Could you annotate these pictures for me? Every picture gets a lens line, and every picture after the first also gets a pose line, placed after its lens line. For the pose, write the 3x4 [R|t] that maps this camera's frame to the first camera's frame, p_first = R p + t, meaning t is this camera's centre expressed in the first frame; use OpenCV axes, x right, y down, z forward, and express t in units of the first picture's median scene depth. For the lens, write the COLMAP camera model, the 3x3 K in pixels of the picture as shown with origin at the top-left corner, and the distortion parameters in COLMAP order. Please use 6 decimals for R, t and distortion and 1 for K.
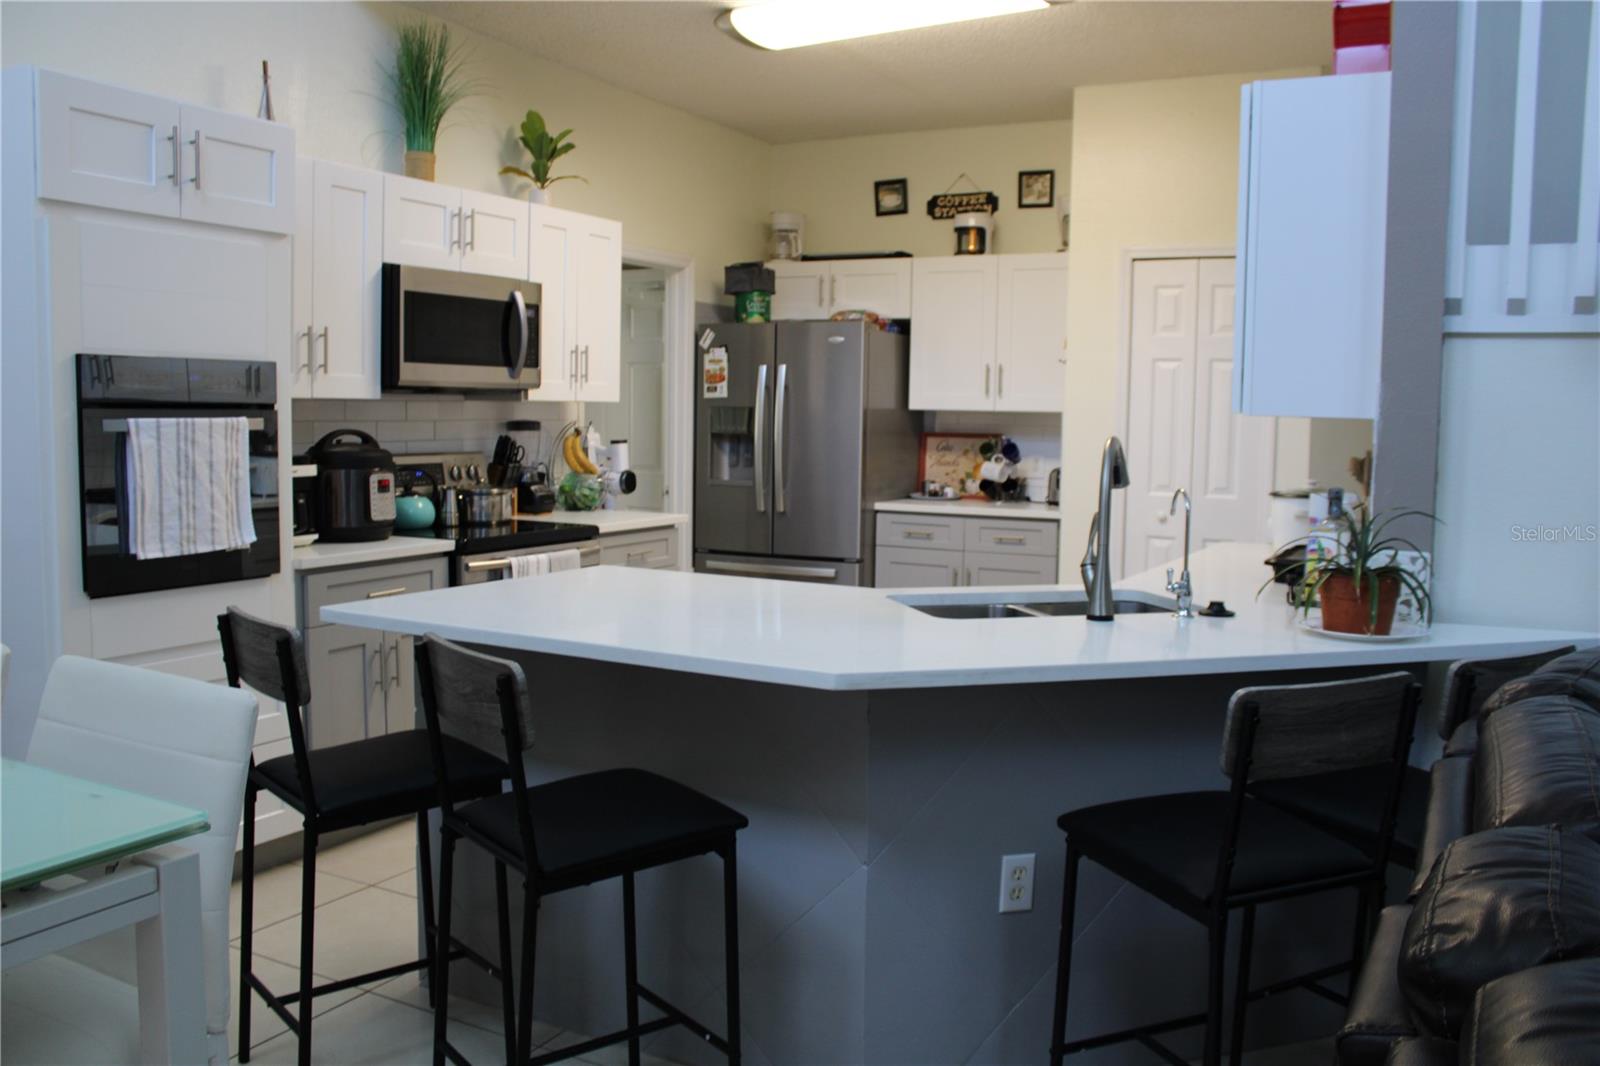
lens RADIAL K [[1335.5, 0, 804.4], [0, 1335.5, 533.0], [0, 0, 1]] dist [-0.160859, 0.134192]
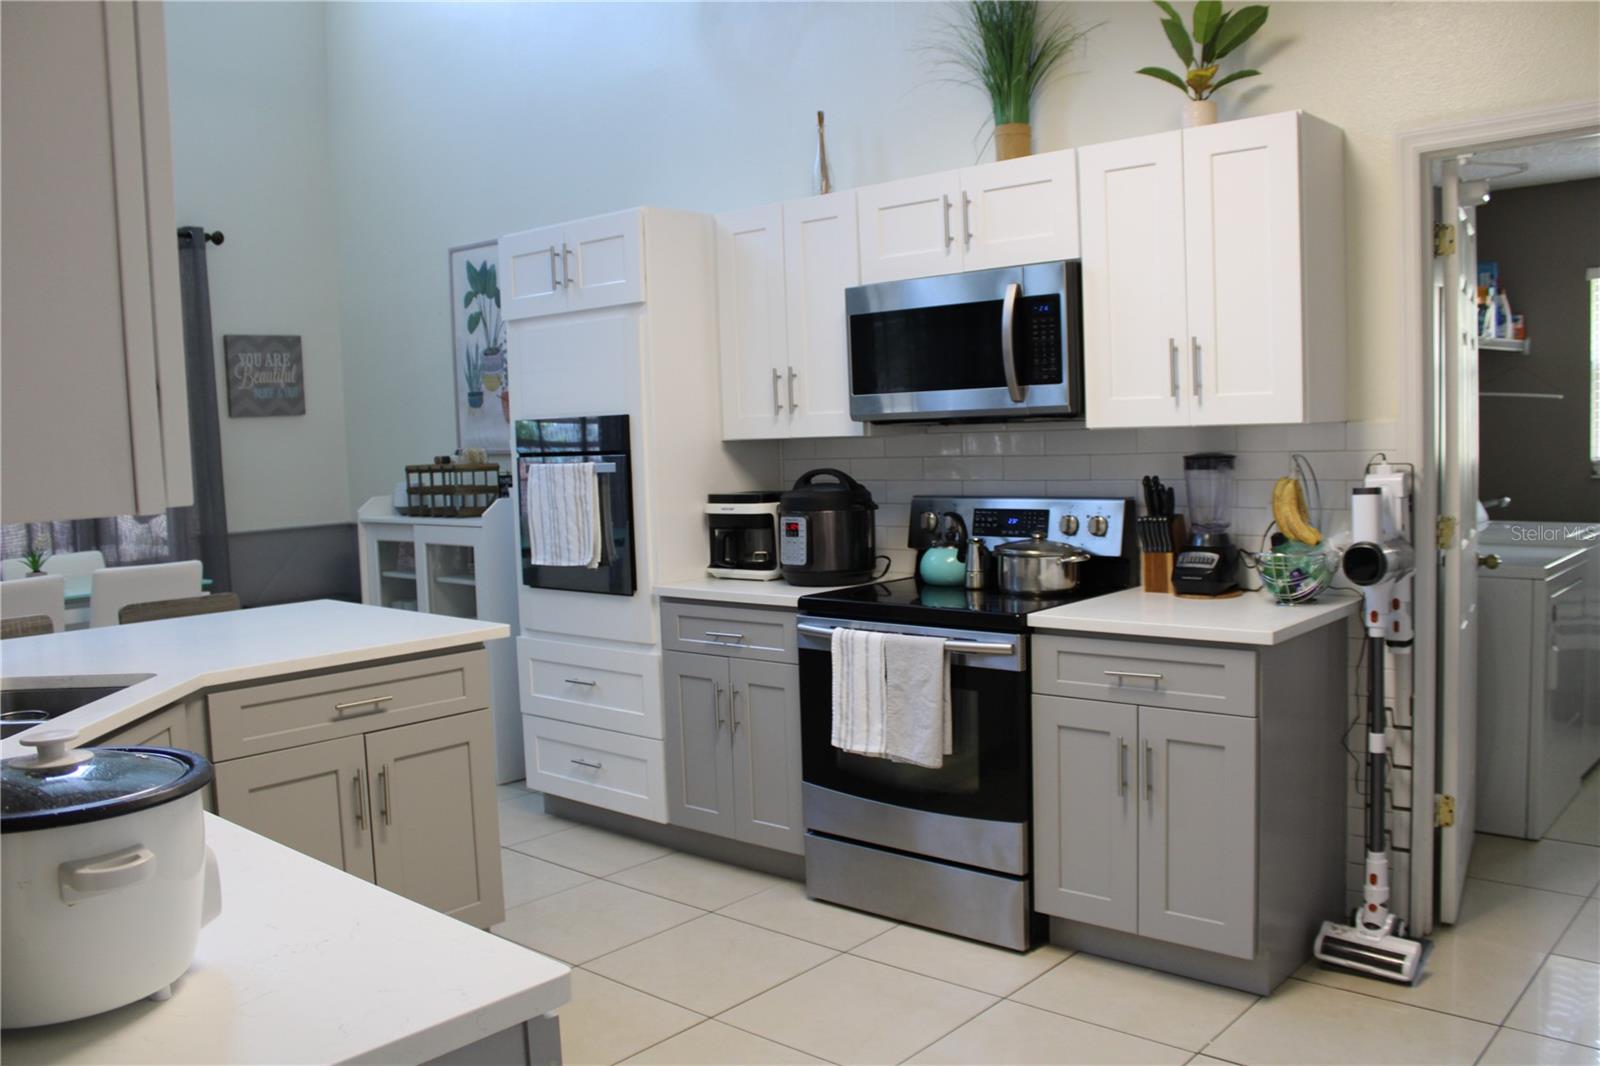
lens RADIAL K [[1335.5, 0, 797.7], [0, 1335.5, 529.1], [0, 0, 1]] dist [-0.160859, 0.134192]
pose [[-0.241222, 0.065672, -0.968246, 0.596031], [-0.055553, 0.995137, 0.081336, -0.111069], [0.968879, 0.073409, -0.236400, 1.186246]]
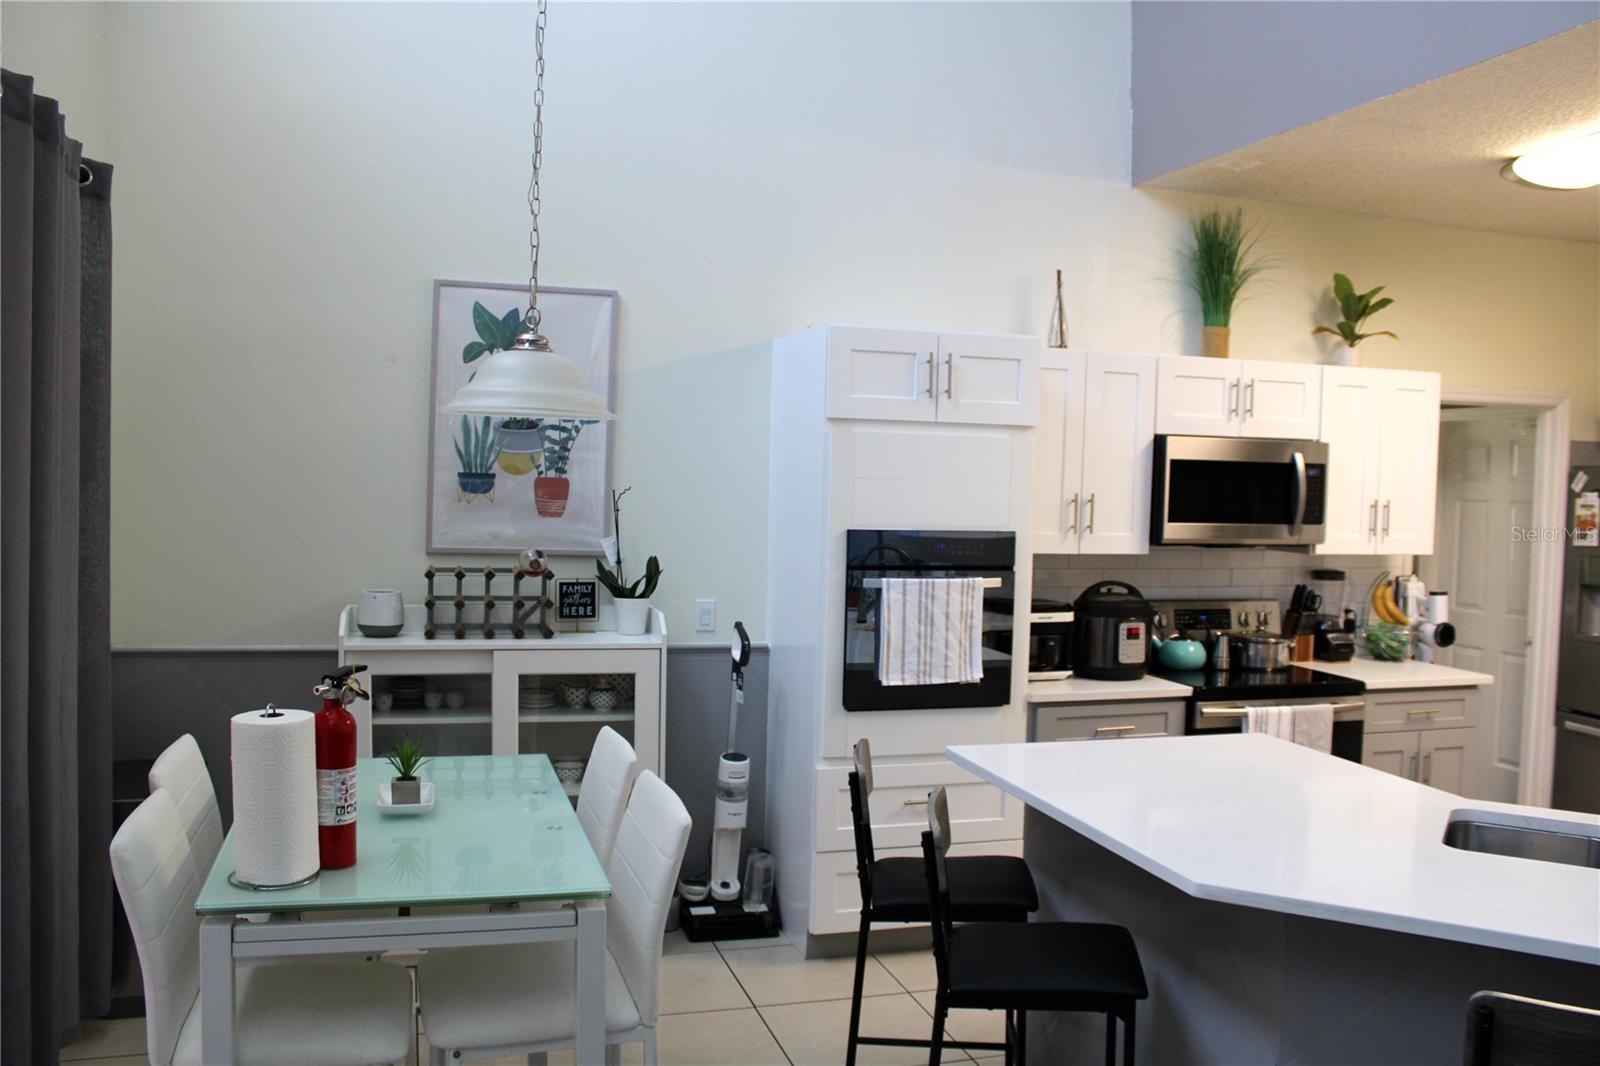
lens RADIAL K [[1335.5, 0, 797.6], [0, 1335.5, 524.7], [0, 0, 1]] dist [-0.160859, 0.134192]
pose [[0.696838, 0.029608, -0.716618, 0.283950], [-0.078028, 0.996347, -0.034709, -0.064712], [0.712972, 0.080103, 0.696602, -0.011724]]
